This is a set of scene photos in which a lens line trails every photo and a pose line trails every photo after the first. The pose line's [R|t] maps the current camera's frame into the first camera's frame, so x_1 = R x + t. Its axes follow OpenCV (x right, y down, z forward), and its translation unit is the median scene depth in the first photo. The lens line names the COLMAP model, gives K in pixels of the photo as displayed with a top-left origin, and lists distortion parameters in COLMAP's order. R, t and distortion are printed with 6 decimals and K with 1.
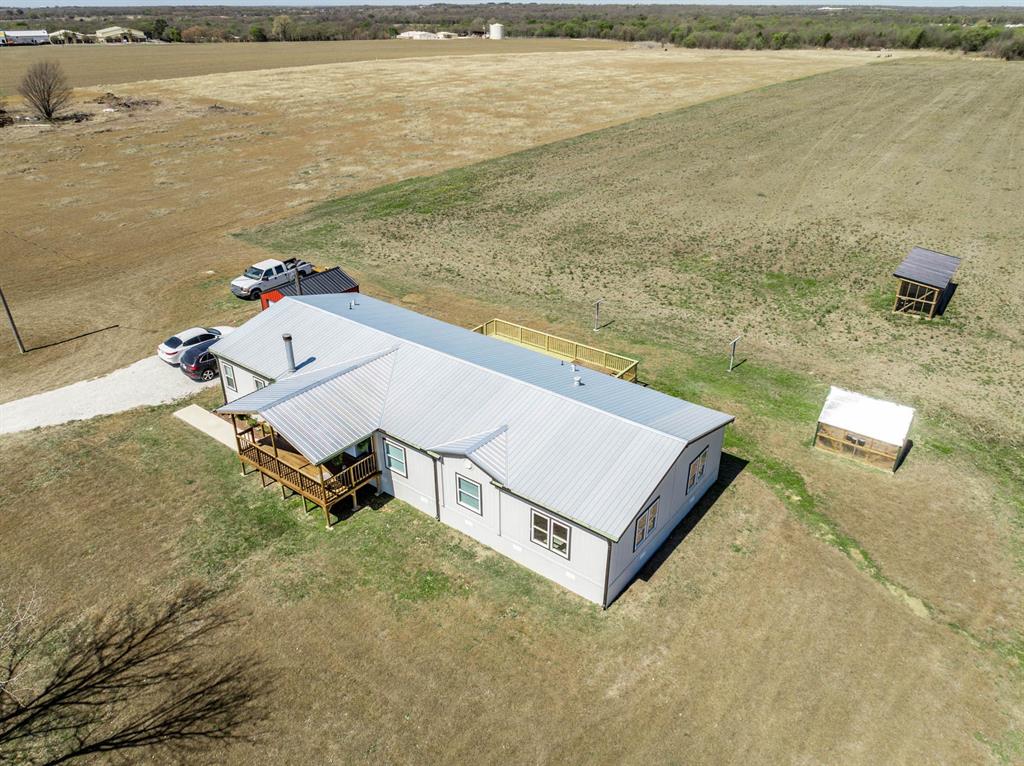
lens RADIAL K [[704.6, 0, 512.0], [0, 704.6, 383.0], [0, 0, 1]] dist [-0.018193, 0.004377]
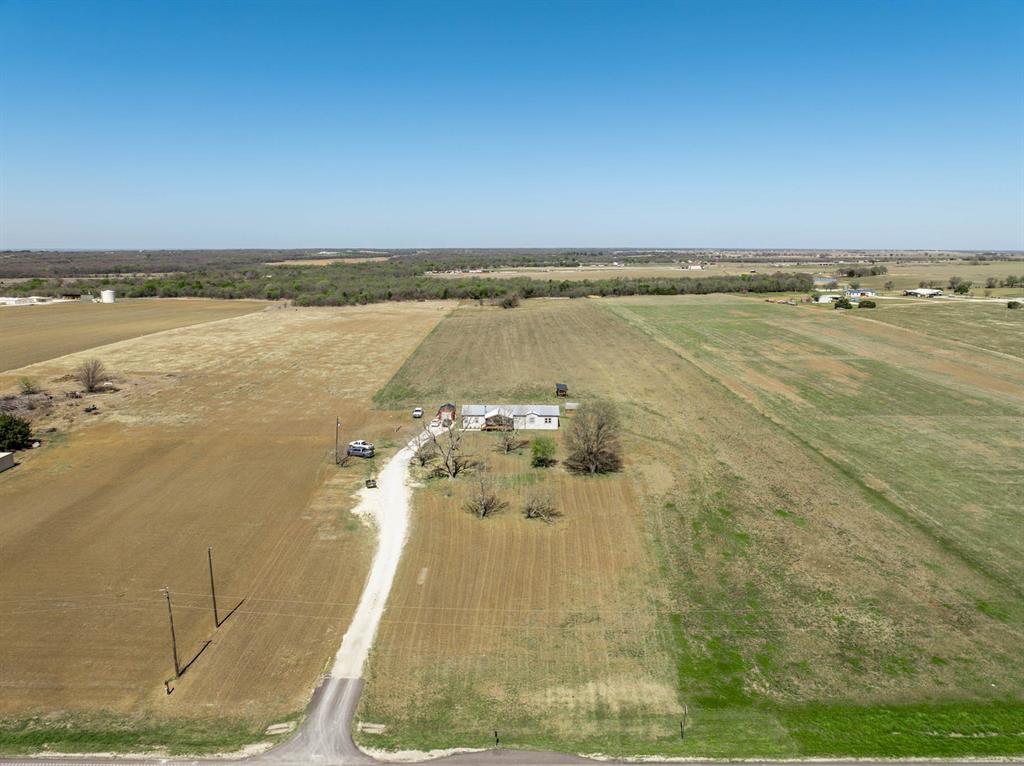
lens RADIAL K [[720.4, 0, 515.8], [0, 720.4, 379.1], [0, 0, 1]] dist [-0.034423, 0.024475]
pose [[0.795652, -0.109405, 0.595792, -0.295998], [0.286498, 0.934560, -0.210991, 0.084334], [-0.533720, 0.338569, 0.774929, -0.299928]]
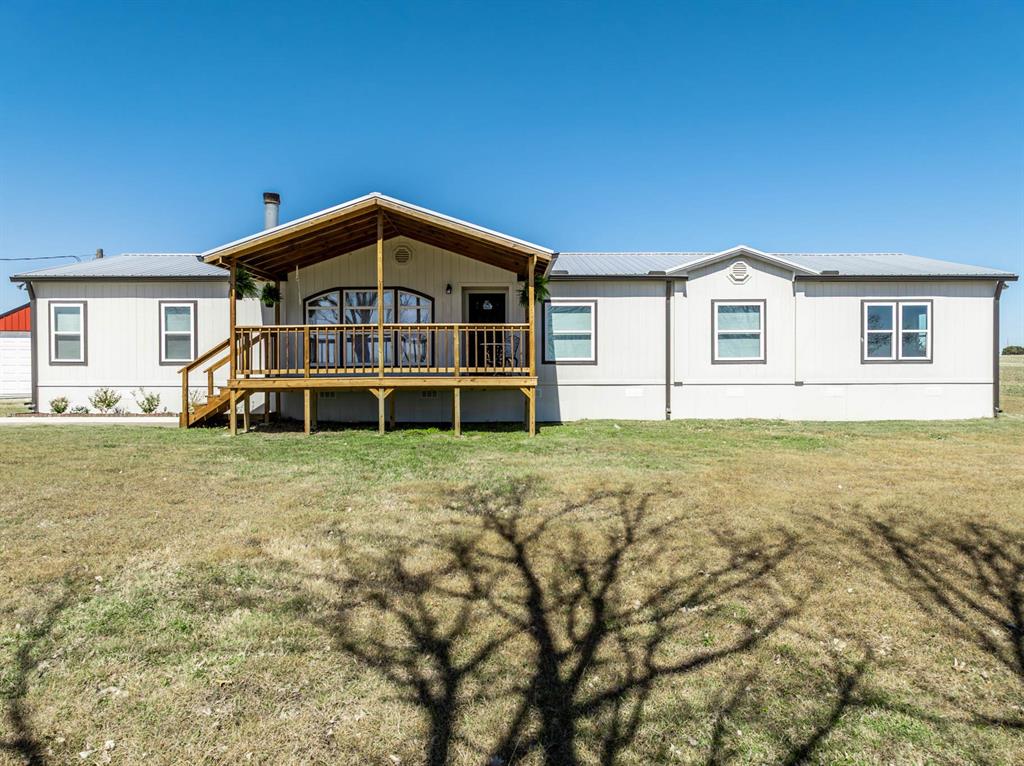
lens RADIAL K [[720.4, 0, 515.8], [0, 720.4, 379.1], [0, 0, 1]] dist [-0.034423, 0.024475]
pose [[0.777266, -0.015574, 0.628979, -0.046021], [0.302601, 0.885732, -0.352011, 0.026984], [-0.551625, 0.463935, 0.693162, 0.052391]]
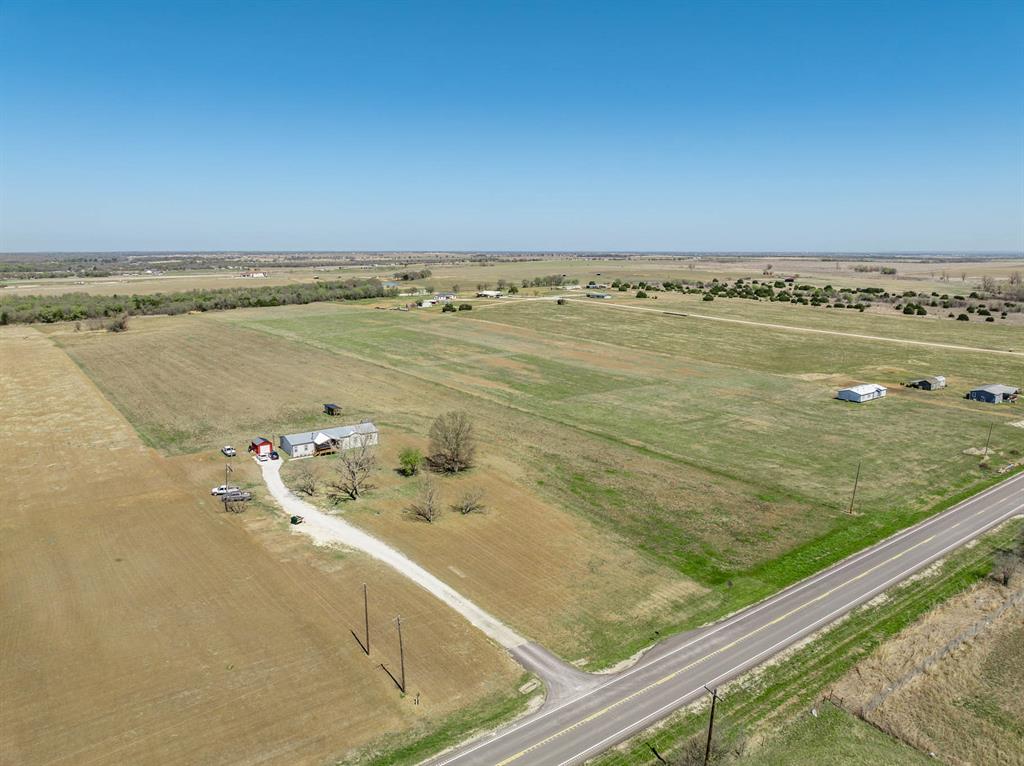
lens RADIAL K [[720.4, 0, 515.8], [0, 720.4, 379.1], [0, 0, 1]] dist [-0.034423, 0.024475]
pose [[0.272999, -0.172151, 0.946486, -0.457210], [0.456636, 0.889147, 0.030013, 0.010544], [-0.846732, 0.424006, 0.321347, -0.208179]]
